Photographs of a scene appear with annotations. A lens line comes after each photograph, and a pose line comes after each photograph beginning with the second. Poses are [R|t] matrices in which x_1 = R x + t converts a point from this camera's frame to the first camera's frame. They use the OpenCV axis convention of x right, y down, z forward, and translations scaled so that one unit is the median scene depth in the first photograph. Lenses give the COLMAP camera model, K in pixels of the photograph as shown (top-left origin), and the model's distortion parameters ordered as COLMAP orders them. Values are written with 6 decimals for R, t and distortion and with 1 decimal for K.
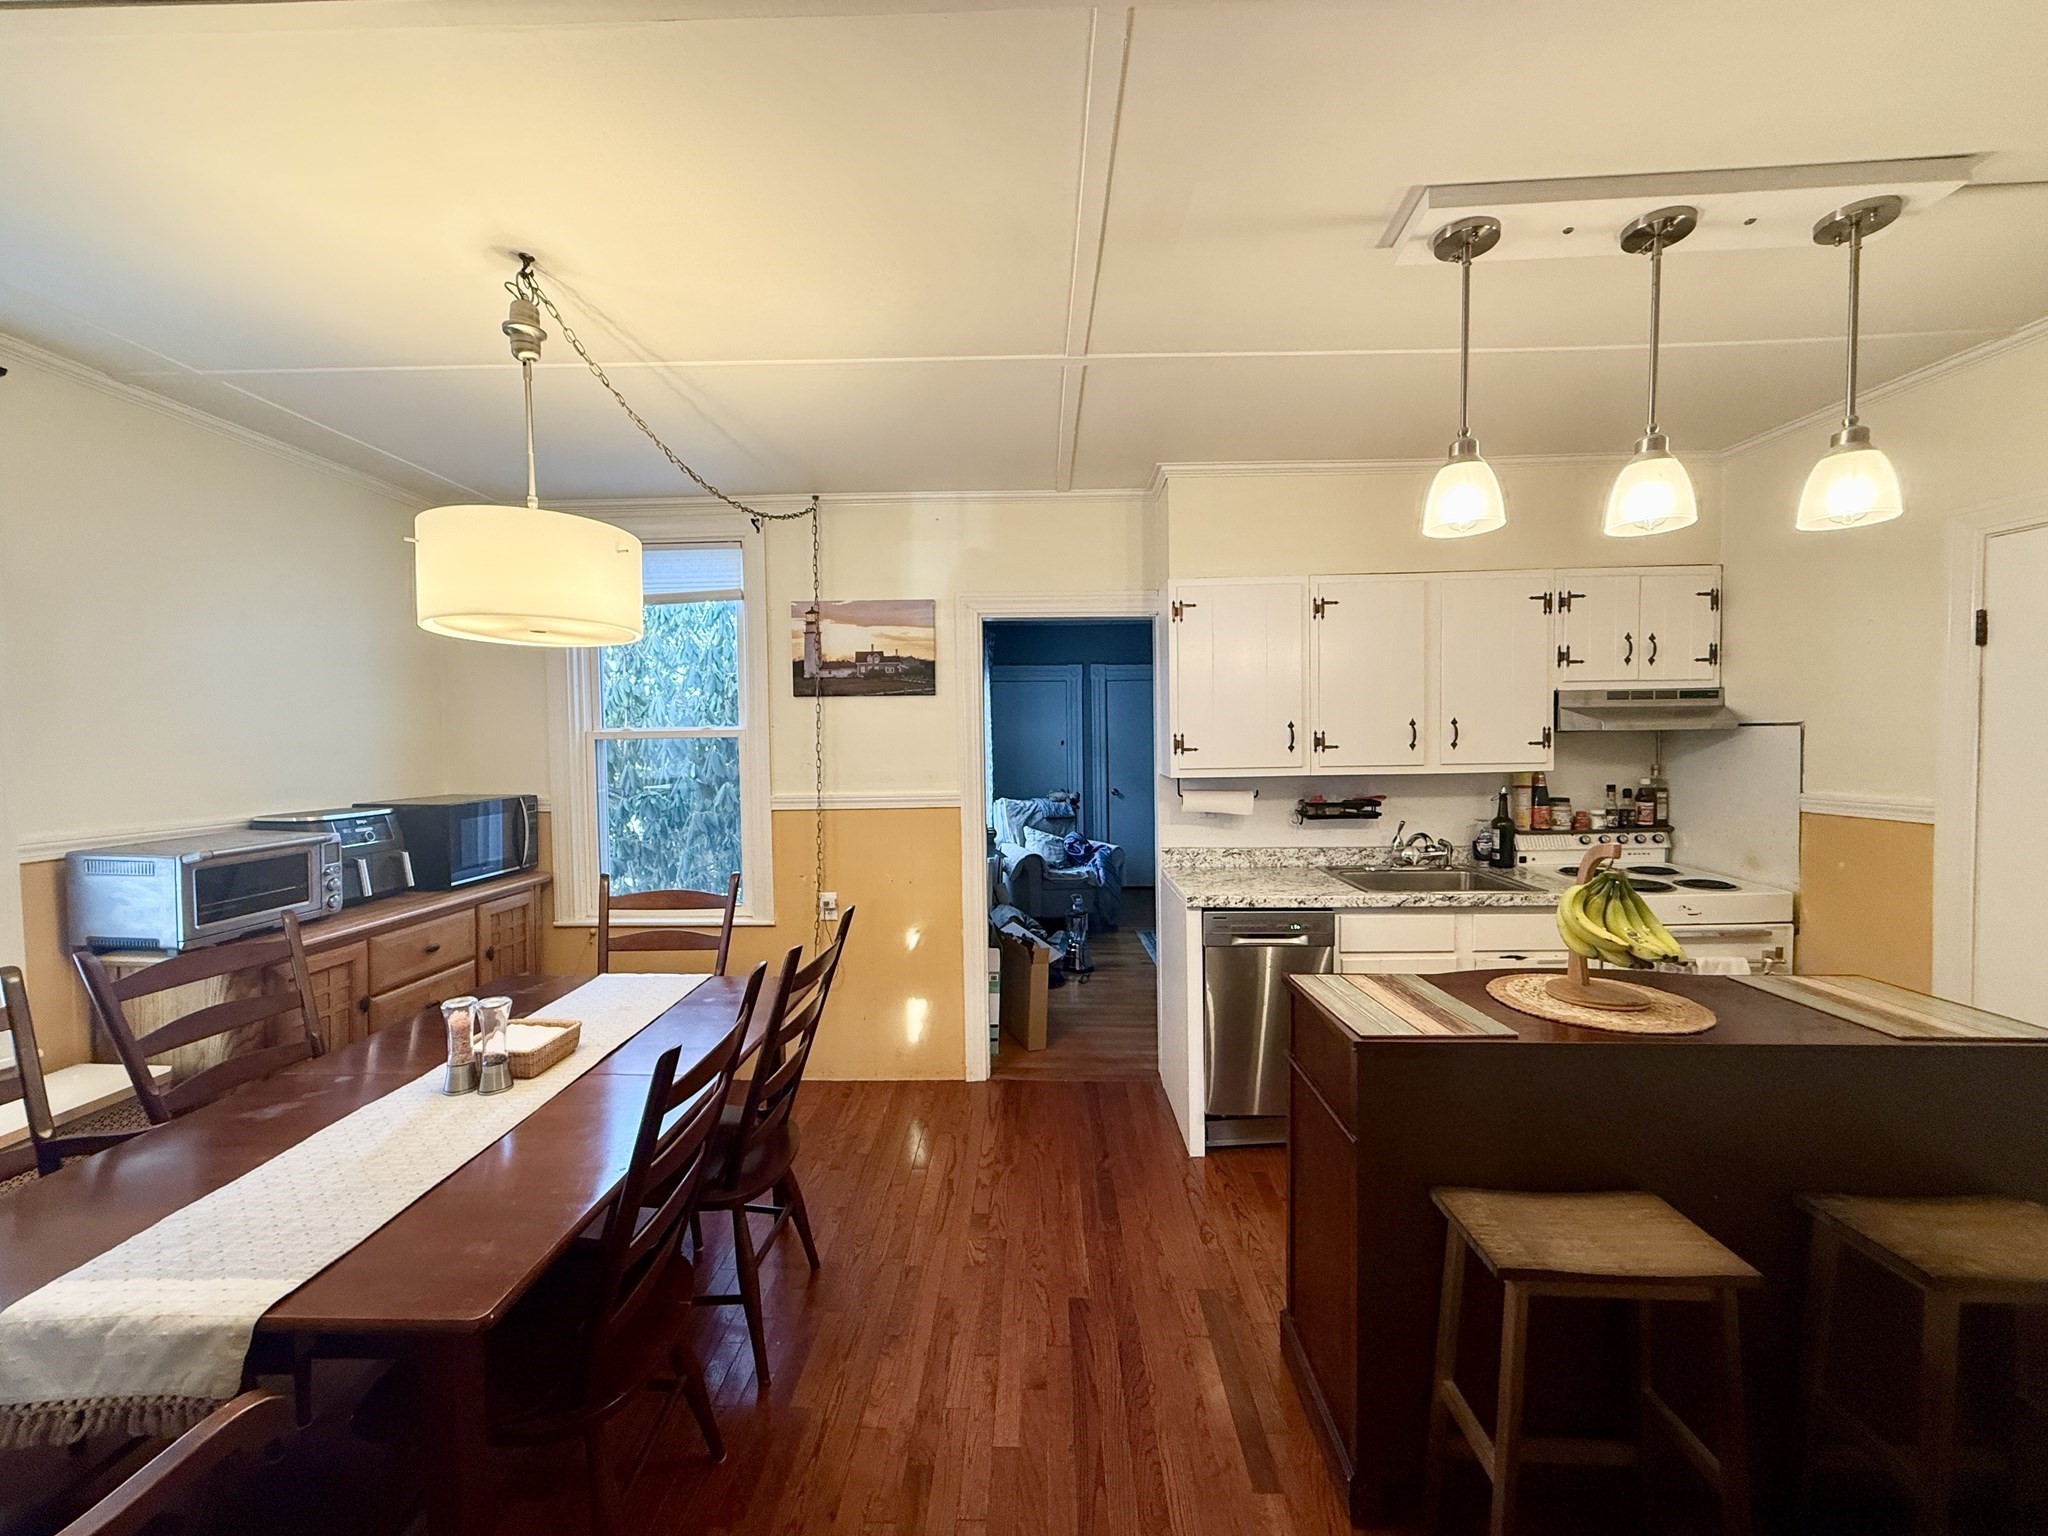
lens RADIAL K [[811.7, 0, 1014.6], [0, 811.7, 765.7], [0, 0, 1]] dist [-0.000543, -0.000041]
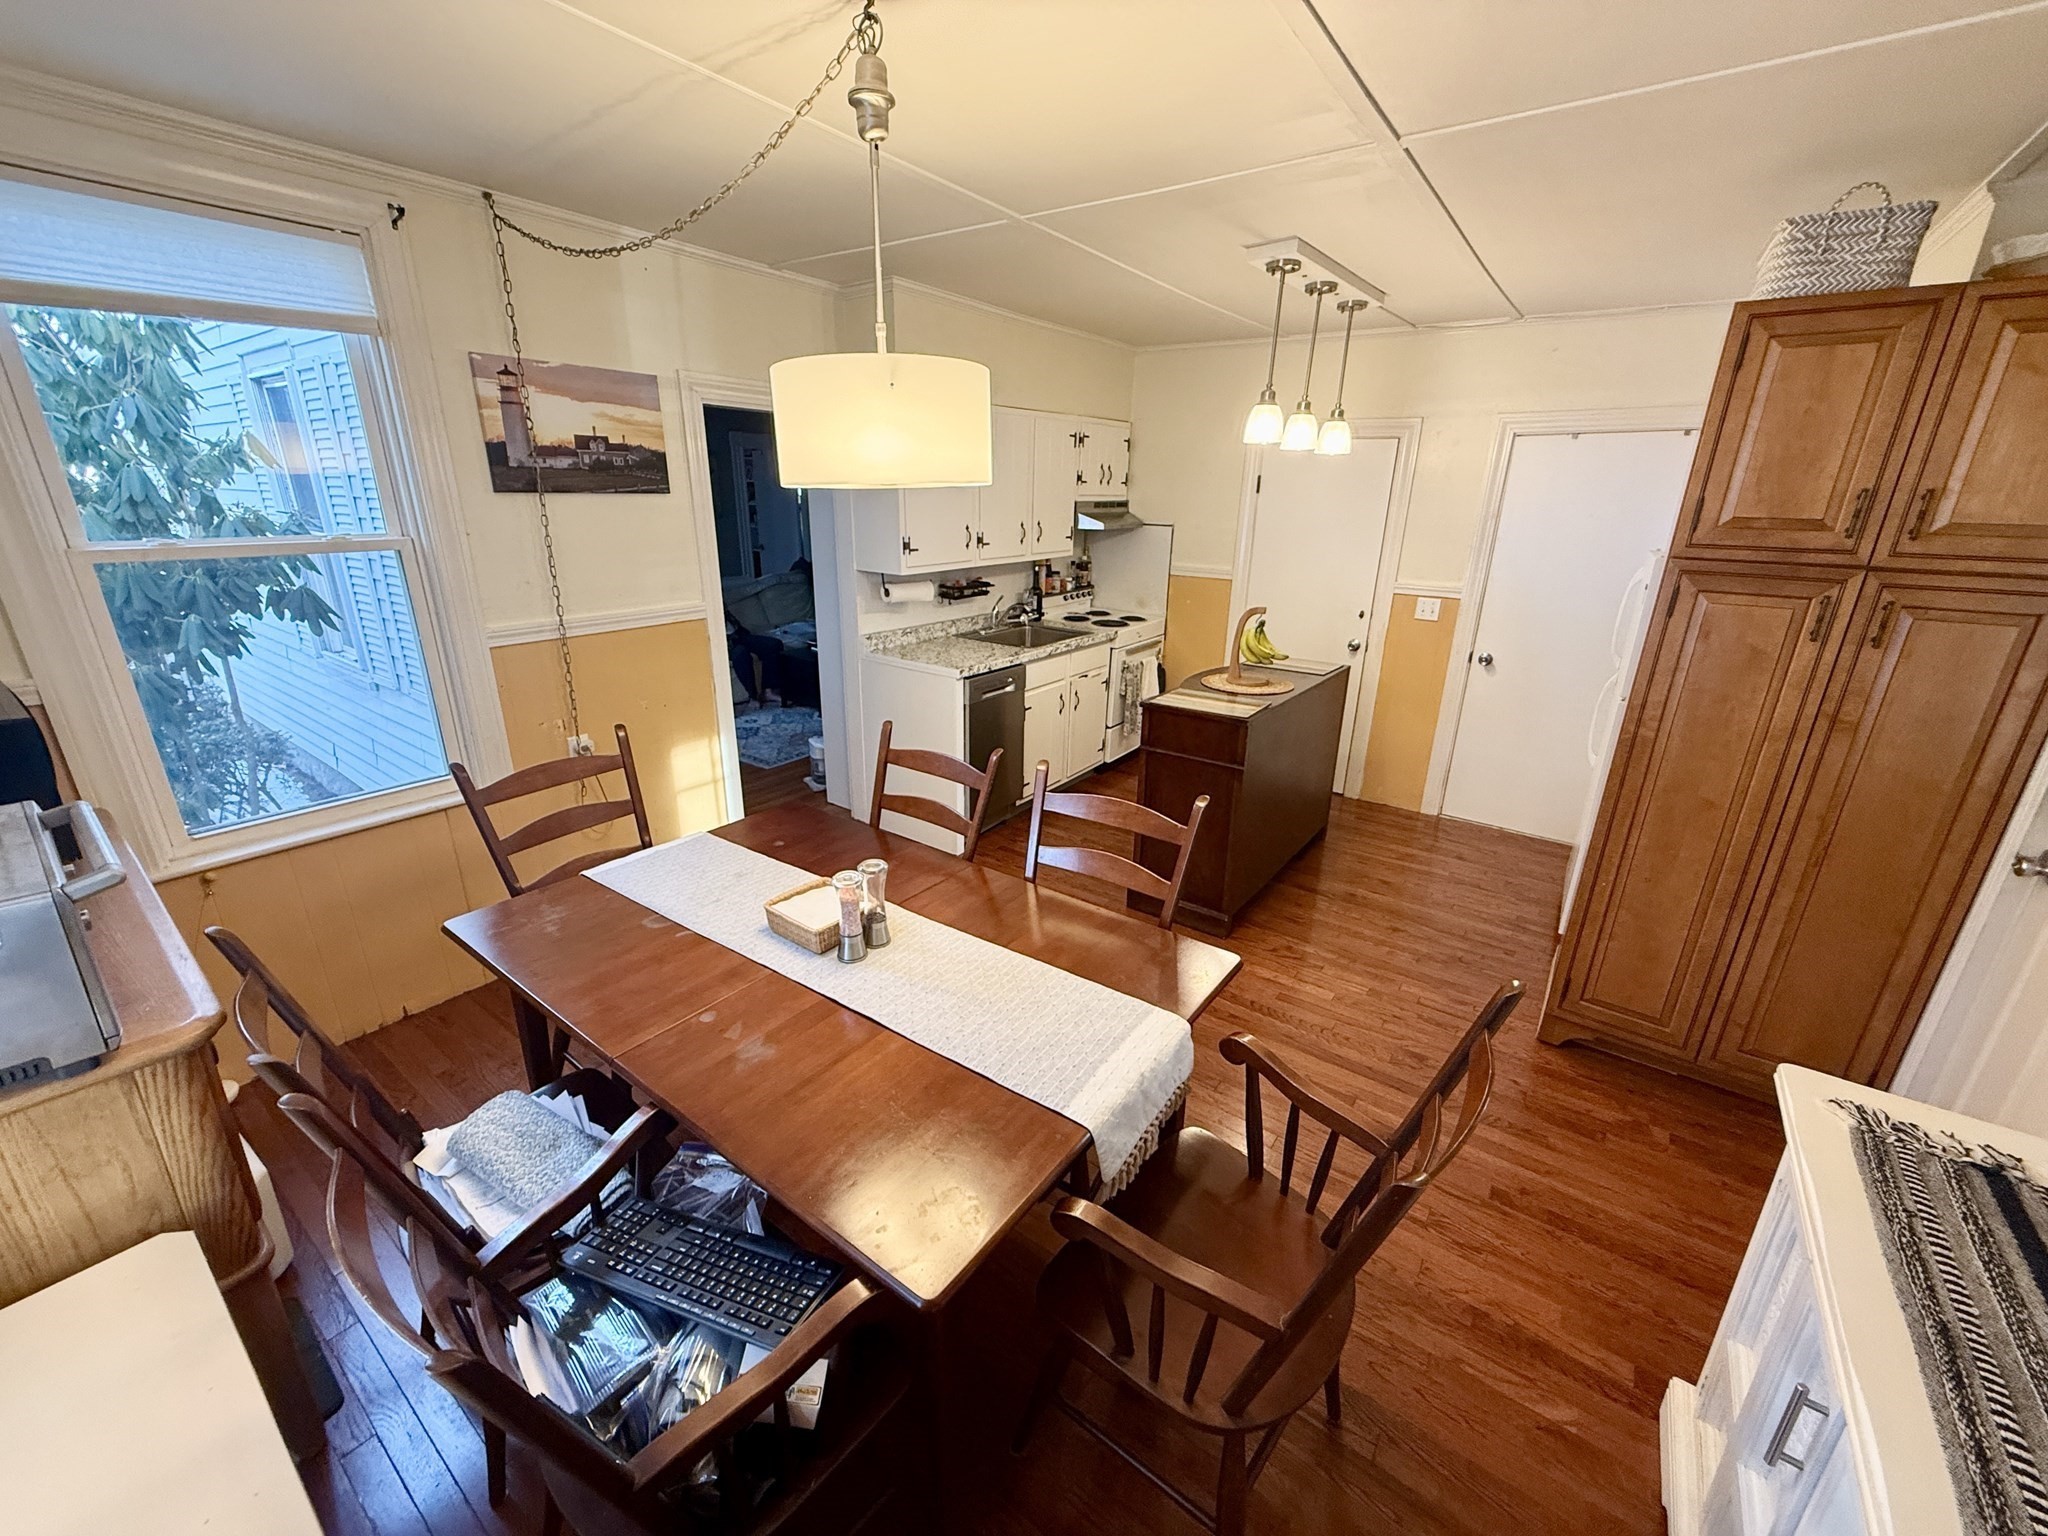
lens RADIAL K [[812.7, 0, 1014.4], [0, 812.7, 765.5], [0, 0, 1]] dist [-0.000526, -0.000167]
pose [[0.570135, -0.246956, 0.783555, -0.676533], [0.003663, 0.954506, 0.298170, -0.069229], [-0.821543, -0.167127, 0.545102, 0.163148]]
